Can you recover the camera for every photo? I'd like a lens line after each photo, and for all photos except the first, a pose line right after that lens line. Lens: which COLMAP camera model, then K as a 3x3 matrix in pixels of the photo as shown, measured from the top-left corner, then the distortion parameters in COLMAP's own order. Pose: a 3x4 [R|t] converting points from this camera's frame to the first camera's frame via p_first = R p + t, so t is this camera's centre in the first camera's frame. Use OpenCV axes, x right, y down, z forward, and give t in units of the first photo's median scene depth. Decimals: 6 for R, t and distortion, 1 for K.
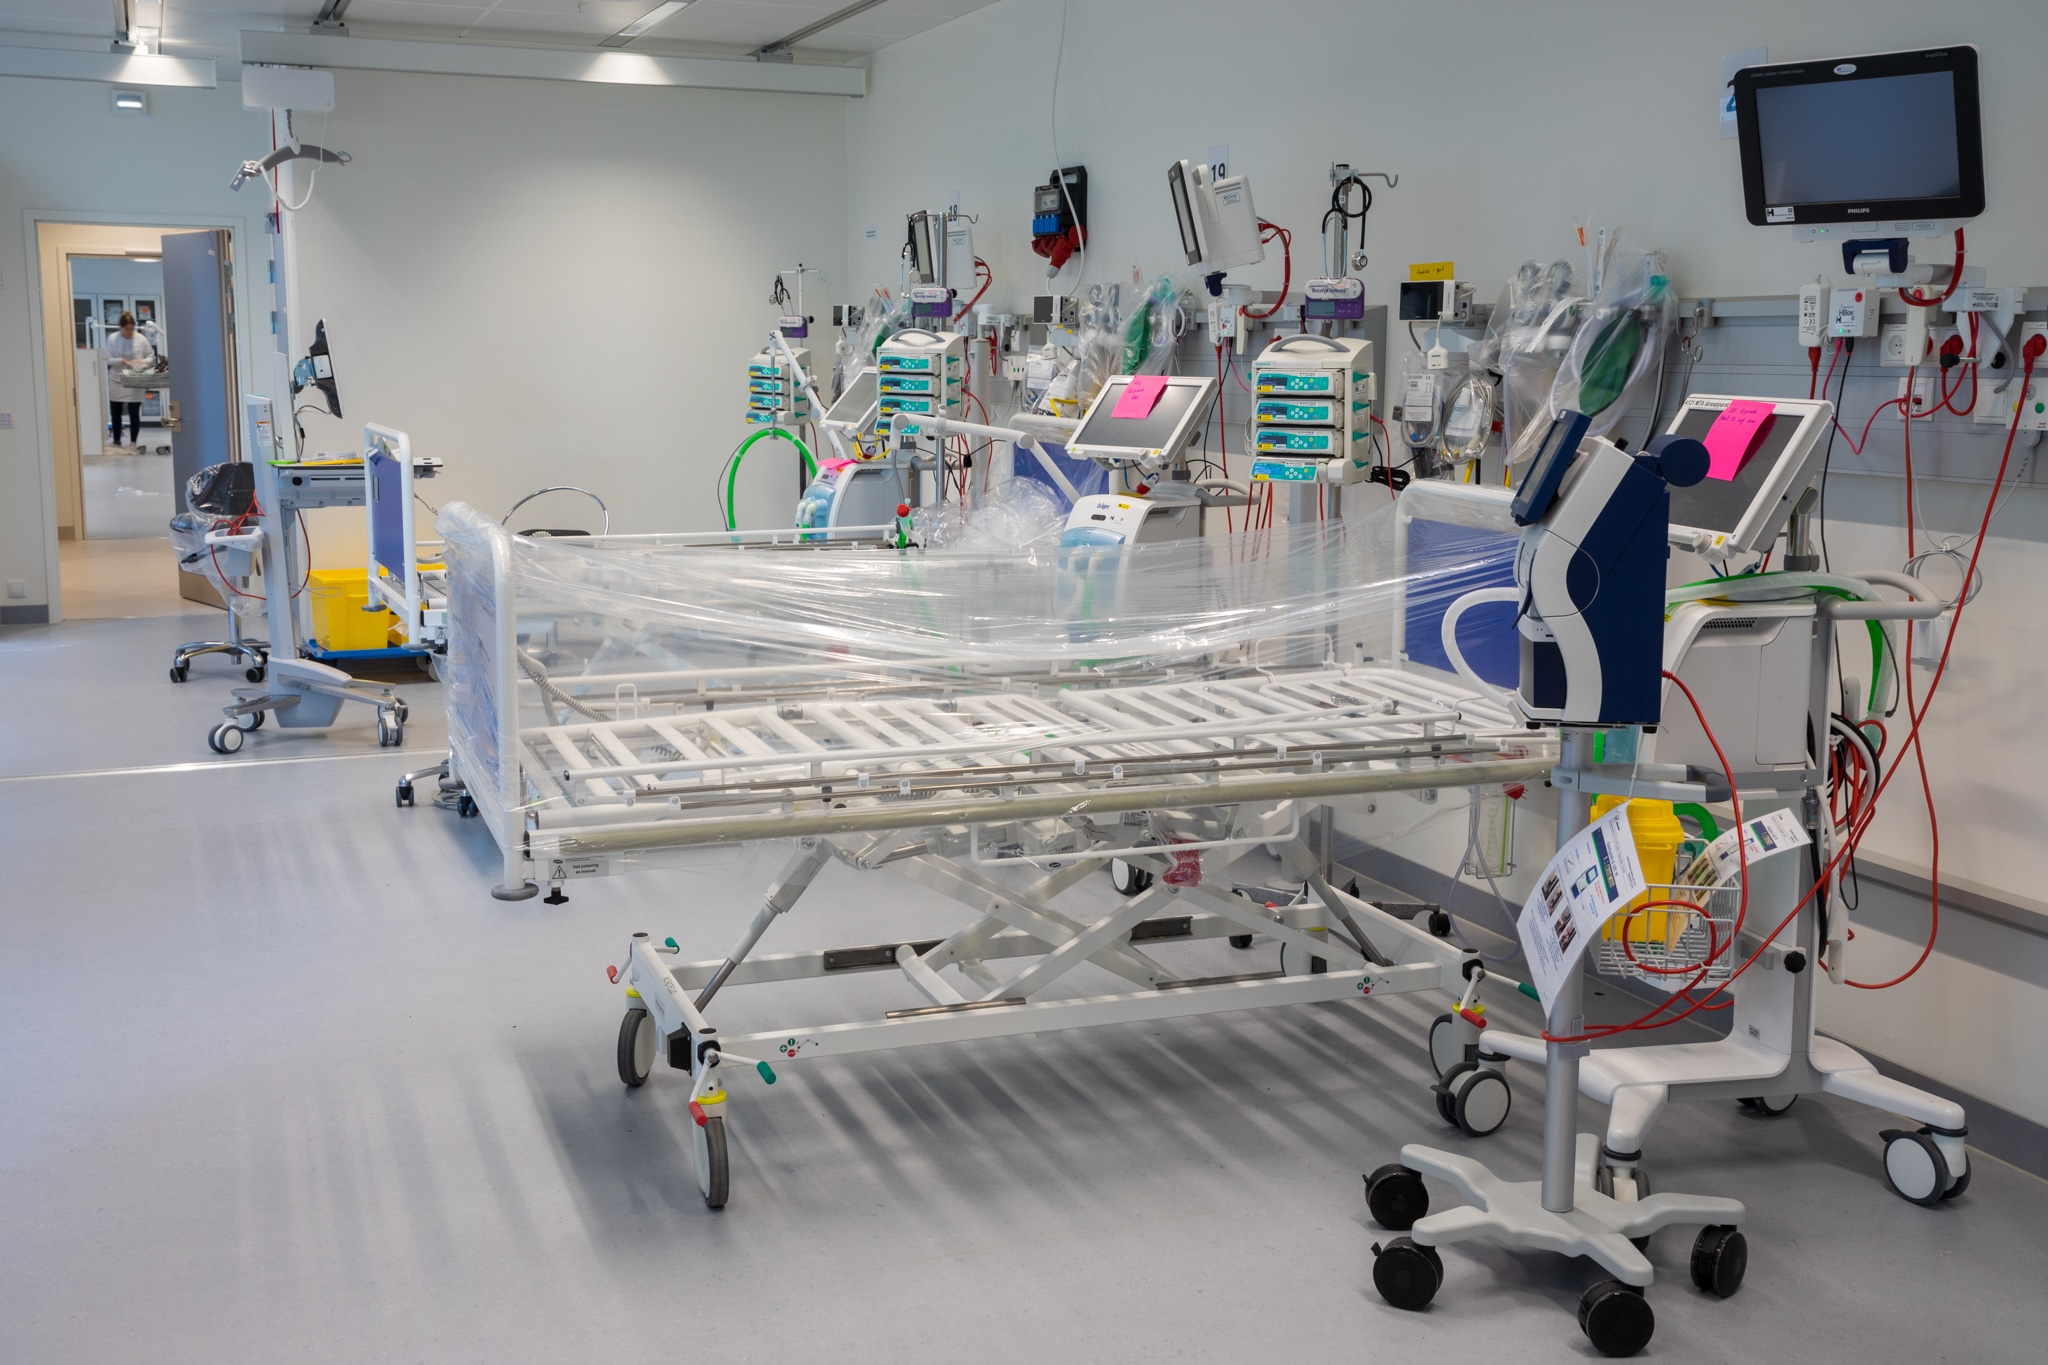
lens RADIAL K [[2157.7, 0, 1023.5], [0, 2157.7, 641.2], [0, 0, 1]] dist [0.062627, 0.010626]
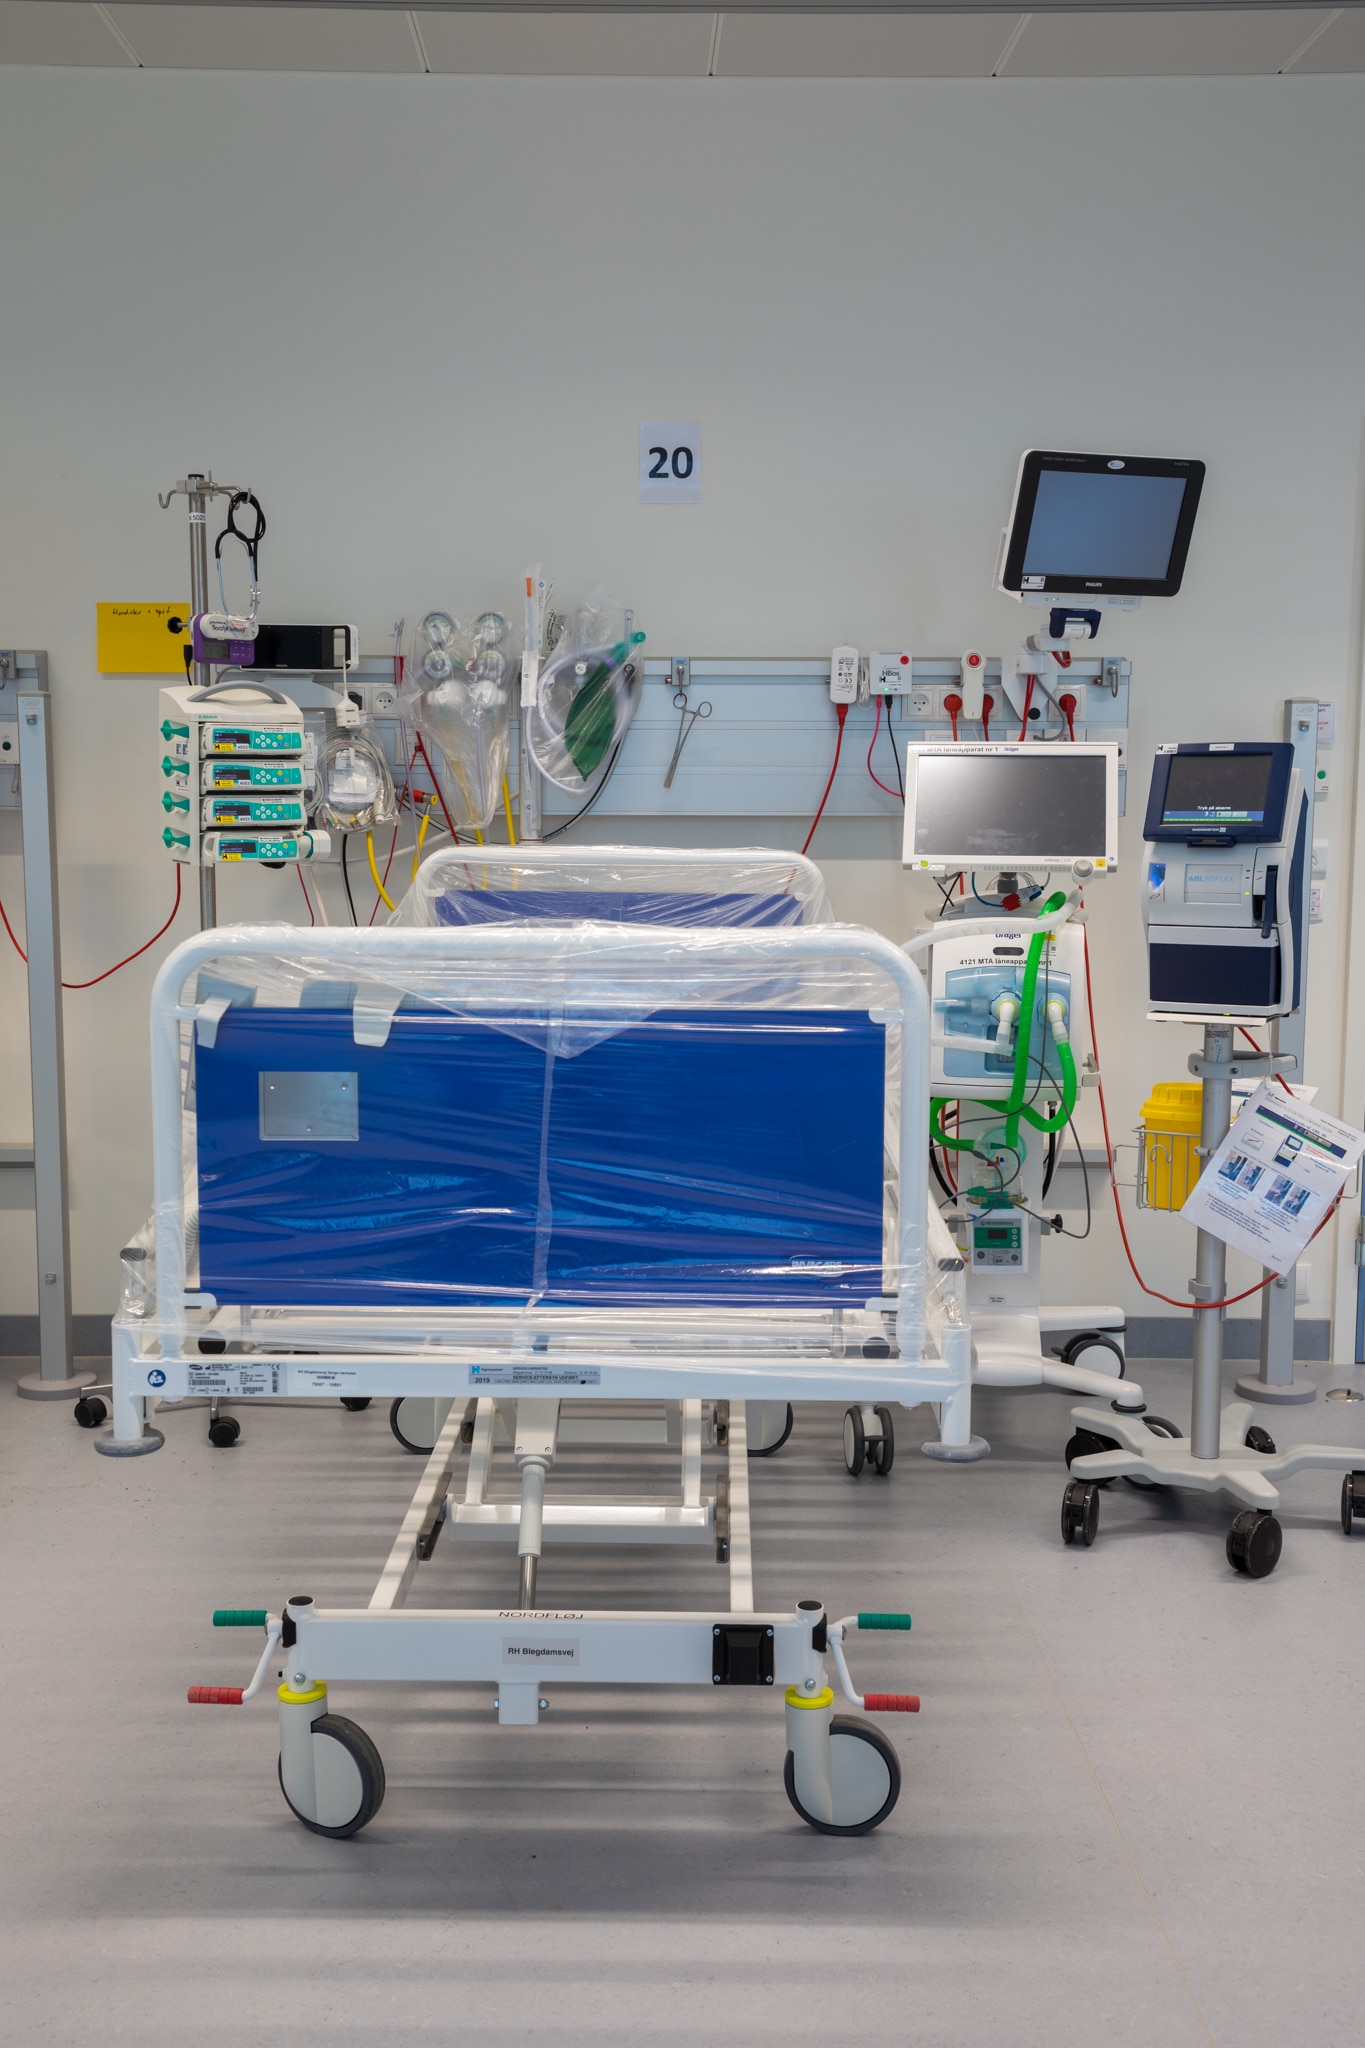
lens RADIAL K [[2192.1, 0, 682.9], [0, 2192.1, 1060.4], [0, 0, 1]] dist [0.073516, 0.001007]
pose [[0.358975, -0.129576, 0.924309, -0.595740], [0.127716, 0.987820, 0.088878, -0.052467], [-0.924568, 0.086144, 0.371152, 0.544999]]
